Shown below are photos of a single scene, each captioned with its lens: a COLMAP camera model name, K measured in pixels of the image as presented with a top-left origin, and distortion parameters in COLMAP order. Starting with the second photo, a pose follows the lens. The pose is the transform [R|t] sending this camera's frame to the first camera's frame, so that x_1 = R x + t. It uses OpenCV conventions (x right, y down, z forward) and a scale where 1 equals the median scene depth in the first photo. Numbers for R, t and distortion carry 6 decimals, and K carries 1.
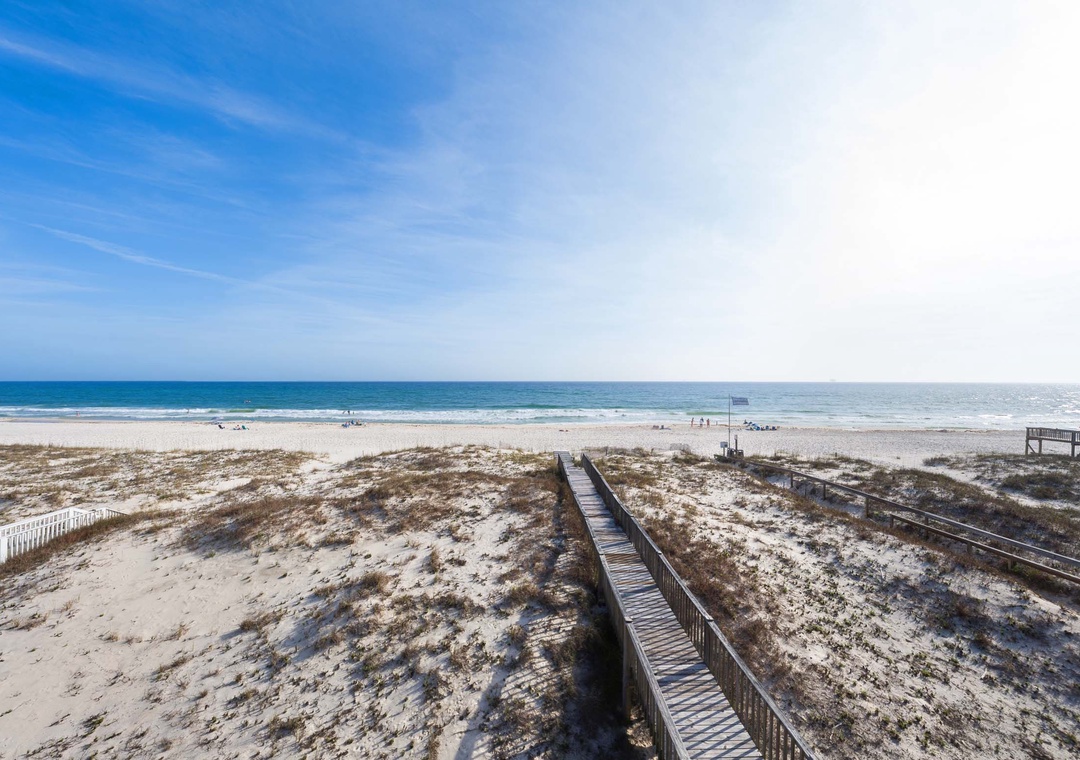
lens RADIAL K [[400.5, 0, 539.2], [0, 400.5, 403.0], [0, 0, 1]] dist [0.000469, 0.000072]
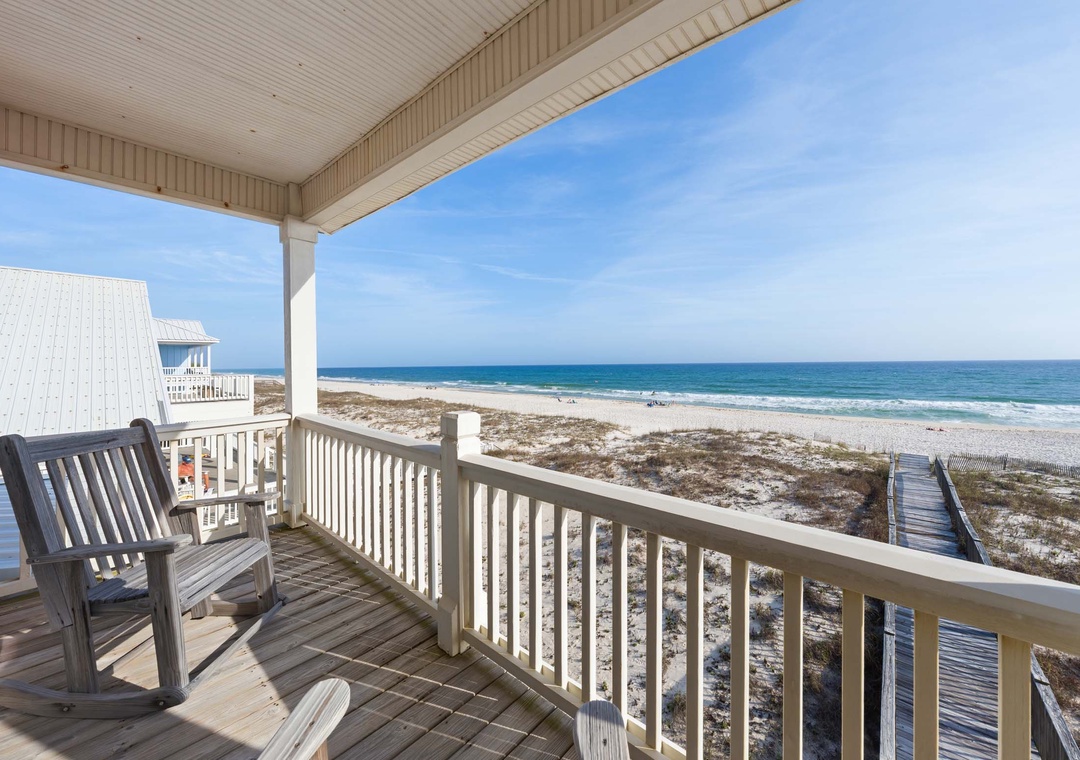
lens RADIAL K [[438.7, 0, 540.0], [0, 438.7, 380.0], [0, 0, 1]] dist [-0.000195, 0.000119]
pose [[0.736485, 0.012093, -0.676346, 0.161948], [-0.025659, 0.999620, -0.010067, 0.016923], [0.675967, 0.024769, 0.736516, -0.115333]]
